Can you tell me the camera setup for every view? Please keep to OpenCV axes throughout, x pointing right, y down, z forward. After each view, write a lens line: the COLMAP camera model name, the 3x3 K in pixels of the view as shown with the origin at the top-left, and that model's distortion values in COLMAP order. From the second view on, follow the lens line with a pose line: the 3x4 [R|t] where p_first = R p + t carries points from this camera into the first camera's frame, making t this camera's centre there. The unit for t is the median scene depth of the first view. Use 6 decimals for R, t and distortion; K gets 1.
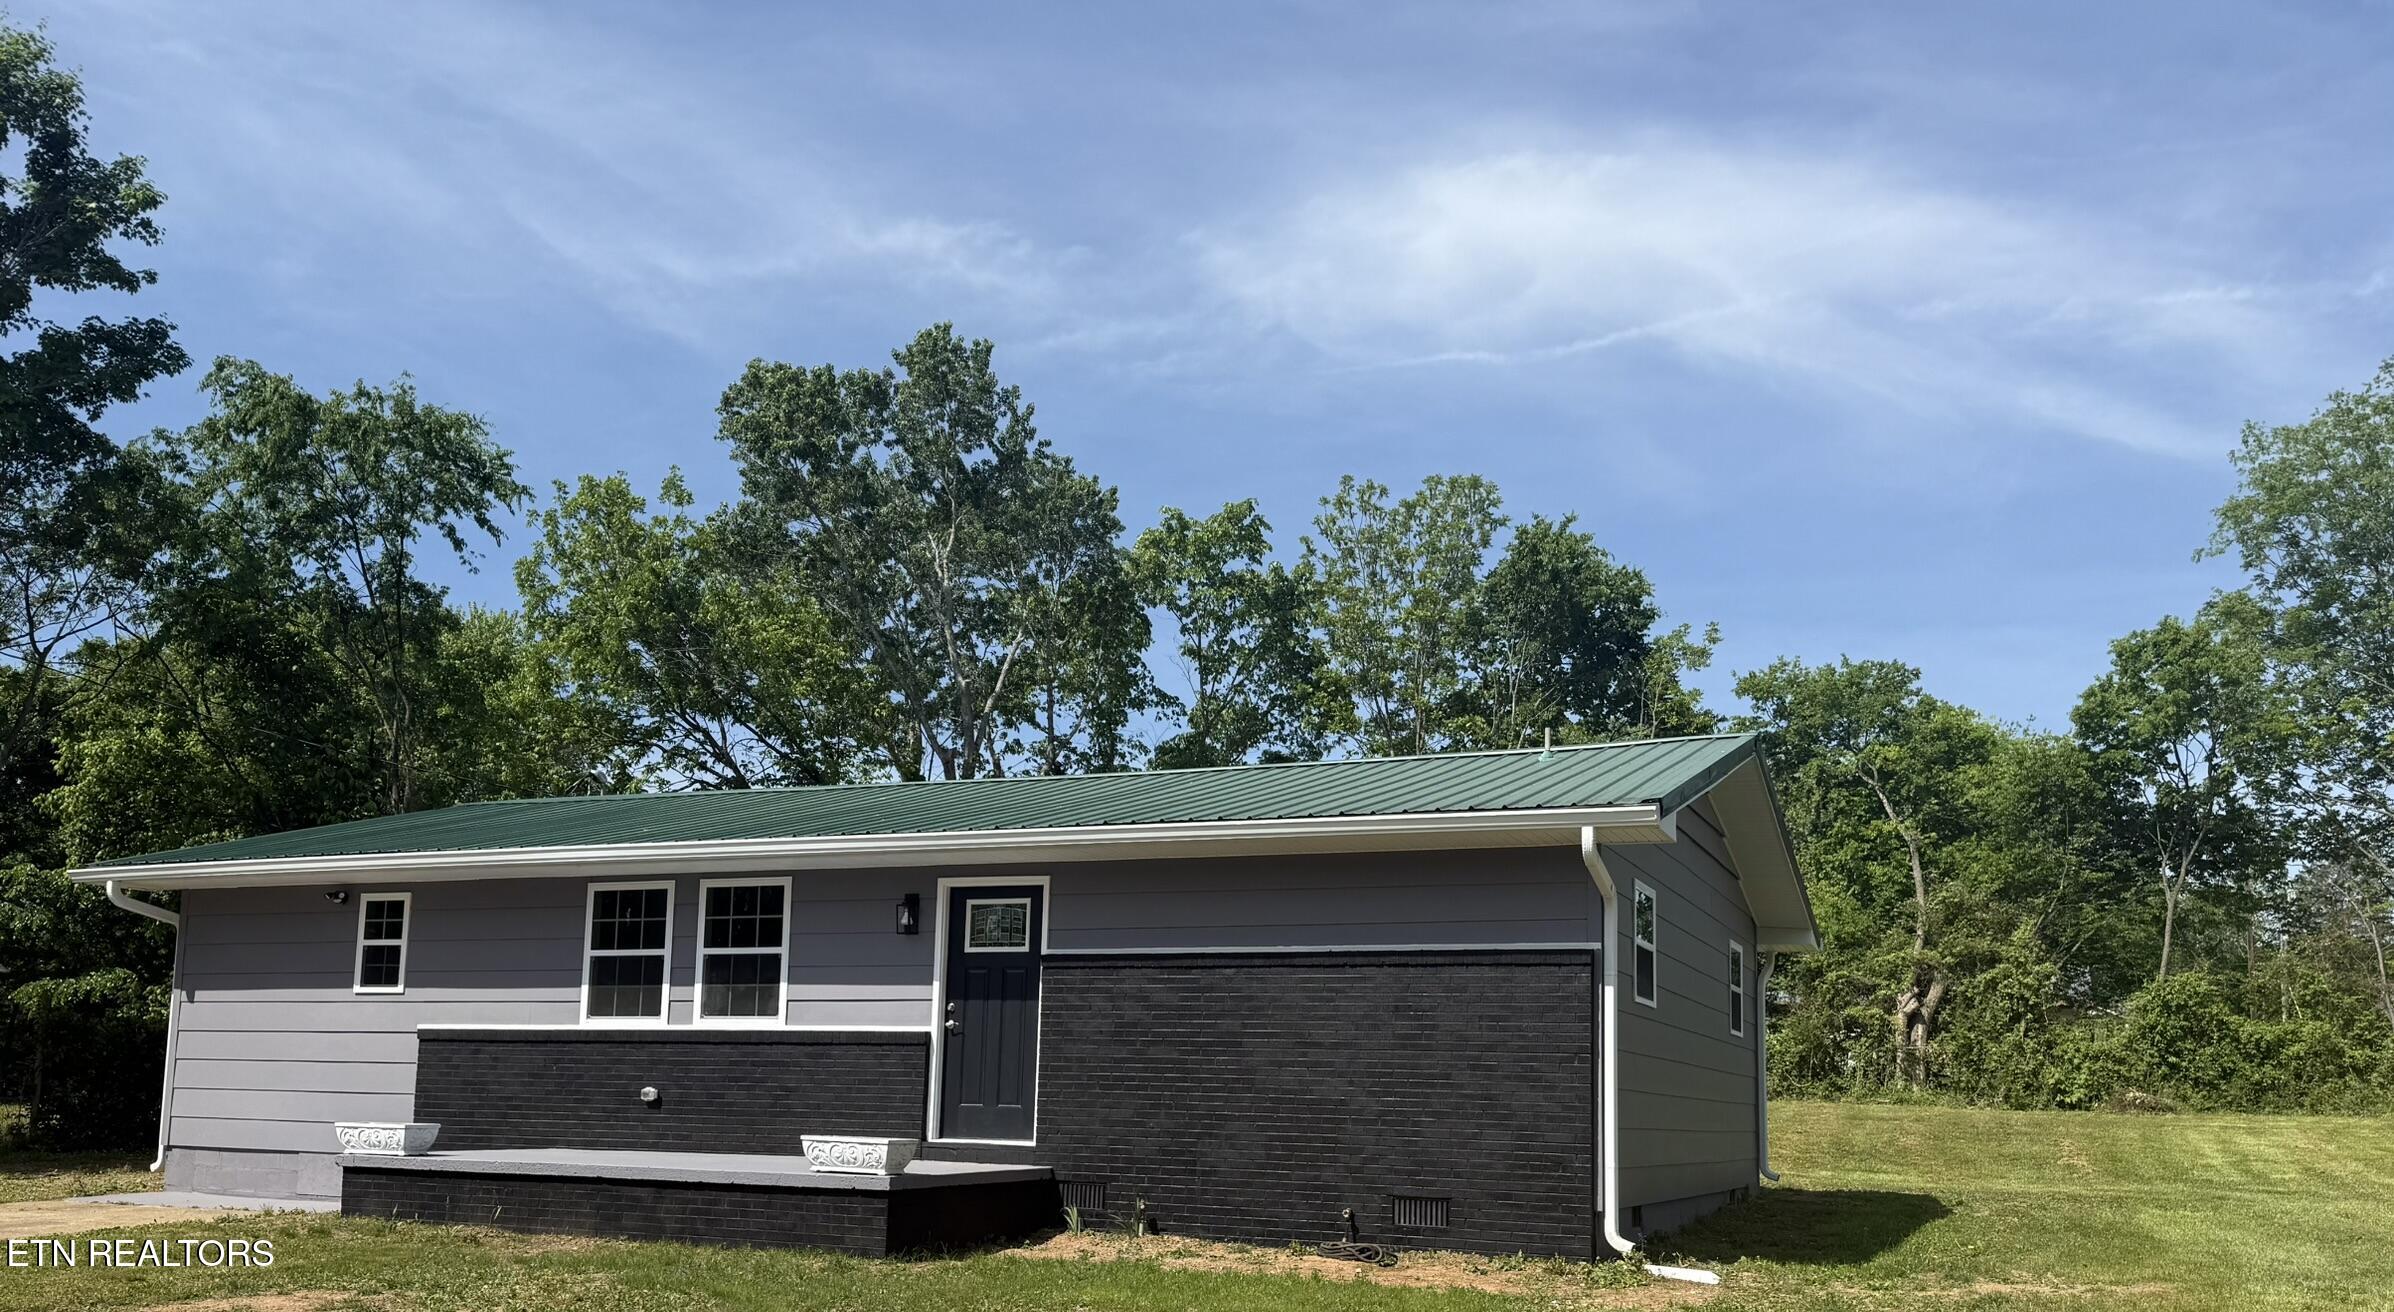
lens RADIAL K [[1868.5, 0, 1206.6], [0, 1868.5, 839.9], [0, 0, 1]] dist [0.071219, -0.002462]
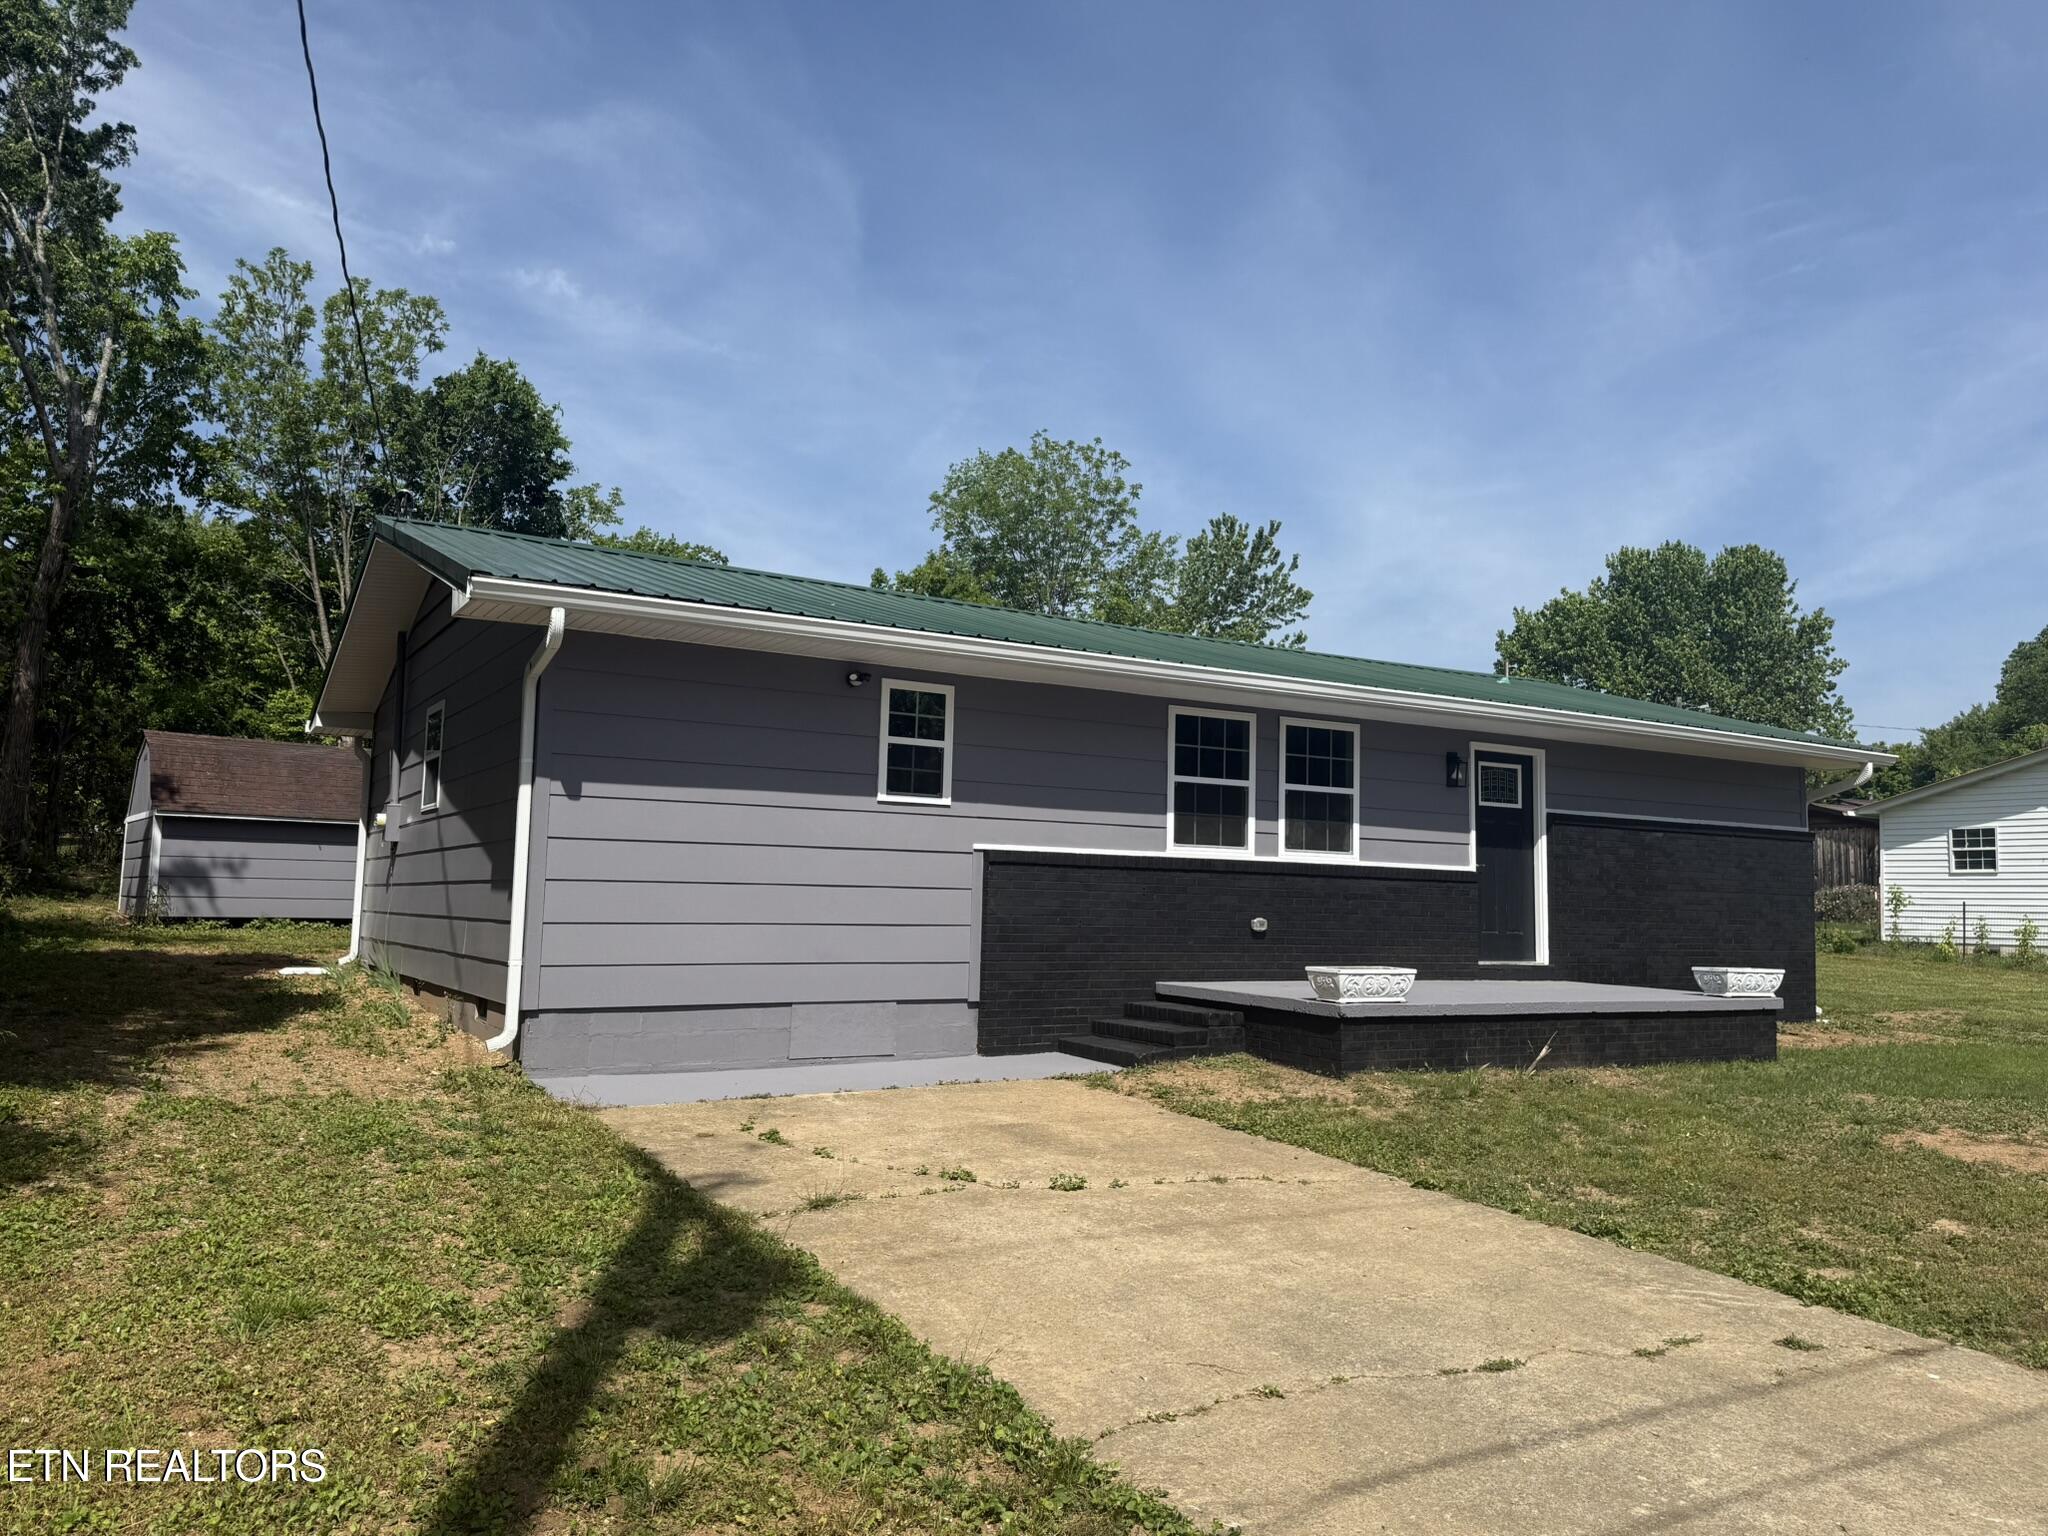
lens RADIAL K [[1469.6, 0, 1024.0], [0, 1469.6, 768.0], [0, 0, 1]] dist [0.176977, -0.332311]
pose [[0.579354, 0.060930, 0.812796, -1.016972], [-0.121346, 0.992537, 0.012090, 0.057015], [-0.805993, -0.105634, 0.582424, 0.646362]]
